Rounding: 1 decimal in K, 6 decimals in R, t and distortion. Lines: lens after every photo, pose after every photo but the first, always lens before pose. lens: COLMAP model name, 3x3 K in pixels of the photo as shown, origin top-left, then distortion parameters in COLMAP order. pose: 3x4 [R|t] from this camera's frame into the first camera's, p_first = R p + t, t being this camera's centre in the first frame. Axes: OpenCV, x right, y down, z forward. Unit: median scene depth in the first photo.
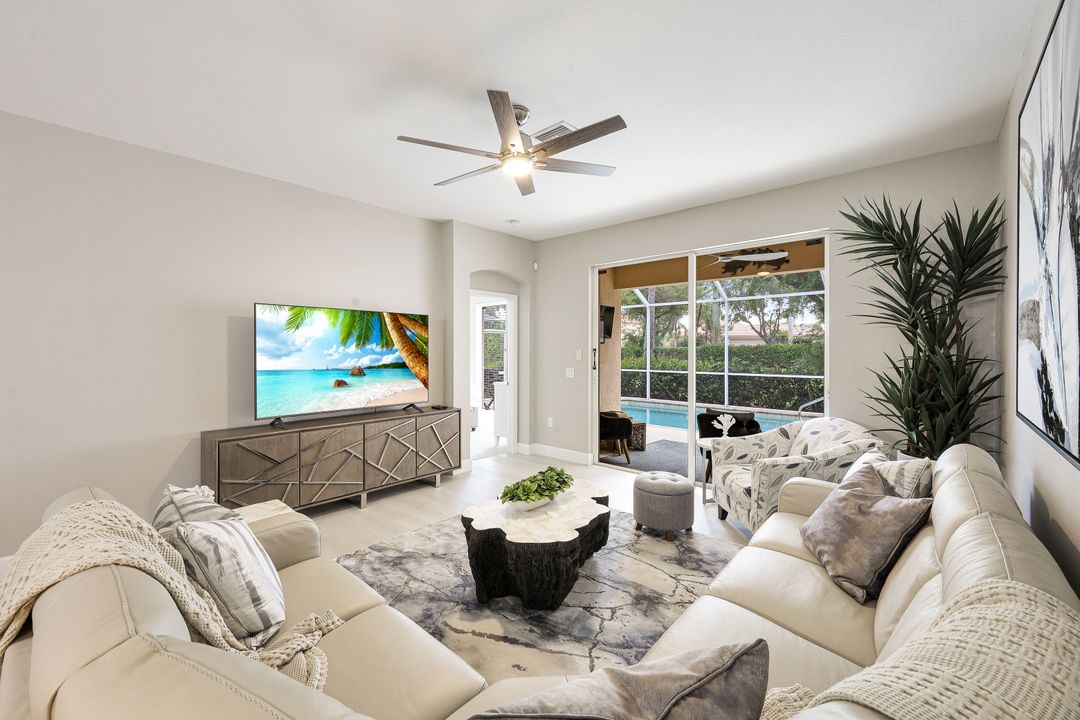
lens RADIAL K [[439.6, 0, 540.7], [0, 439.6, 353.4], [0, 0, 1]] dist [0.001741, -0.000008]
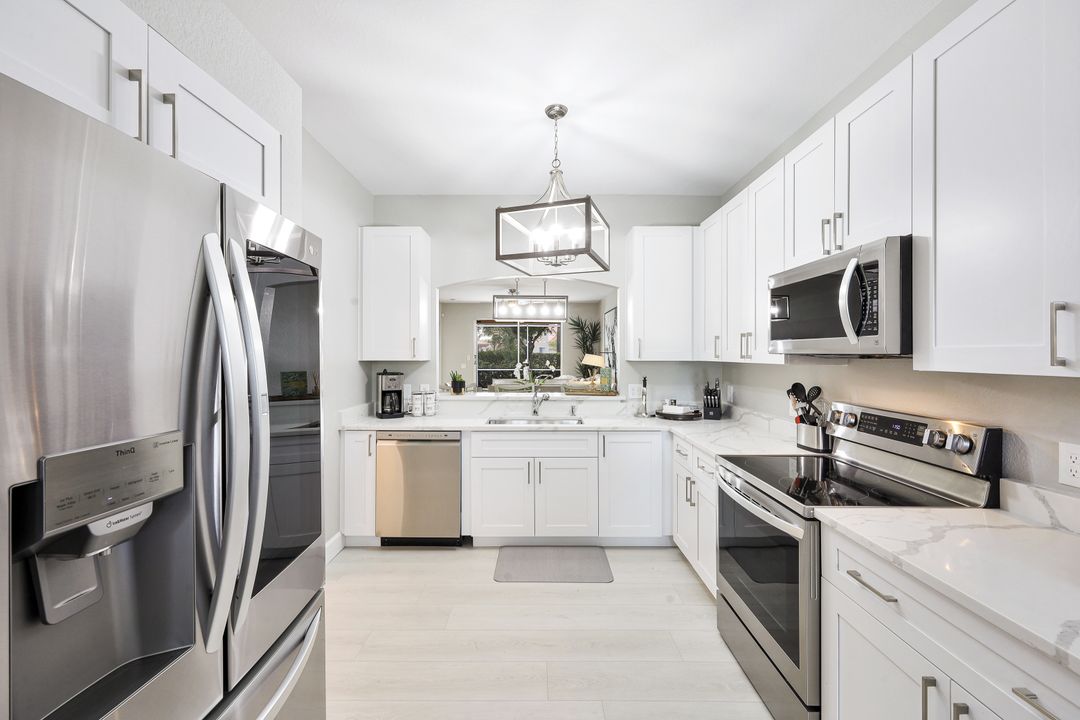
lens RADIAL K [[439.6, 0, 533.0], [0, 439.6, 356.1], [0, 0, 1]] dist [0.001741, -0.000008]
pose [[0.761437, -0.004975, 0.648220, -1.996839], [0.004687, 0.999987, 0.002170, -0.015547], [-0.648223, 0.001386, 0.761450, -1.648540]]
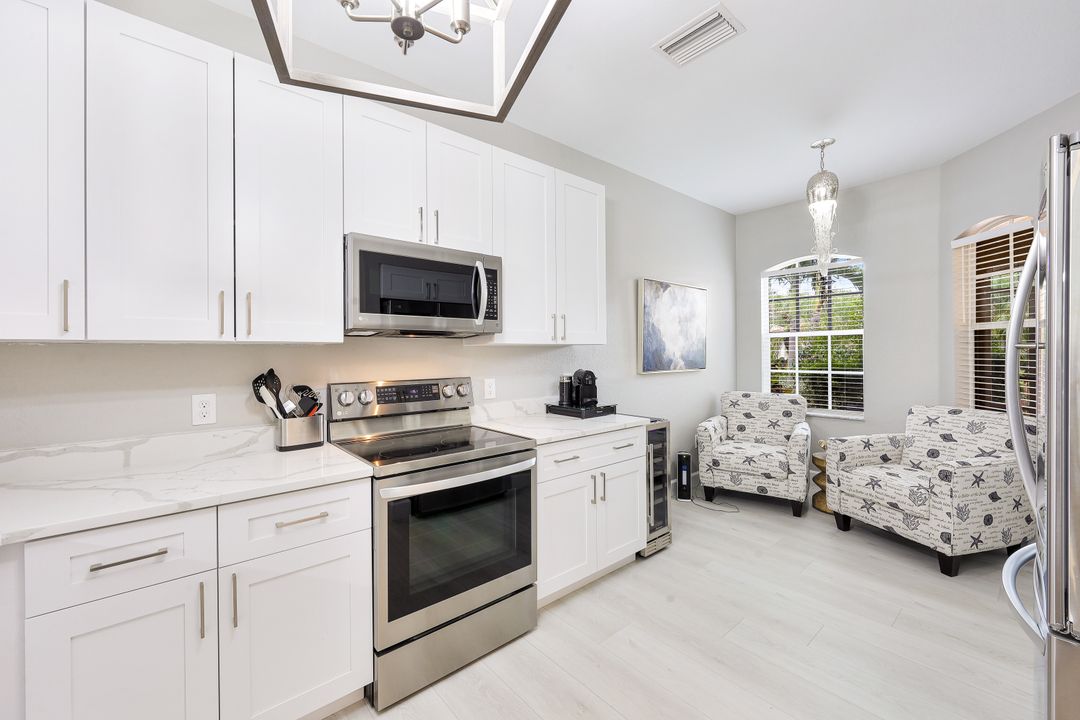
lens RADIAL K [[439.6, 0, 535.7], [0, 439.6, 354.9], [0, 0, 1]] dist [0.001741, -0.000008]
pose [[-0.990803, 0.008929, 0.135018, -1.533412], [0.009937, 0.999928, 0.006790, 0.019138], [-0.134947, 0.008069, -0.990820, -0.775035]]
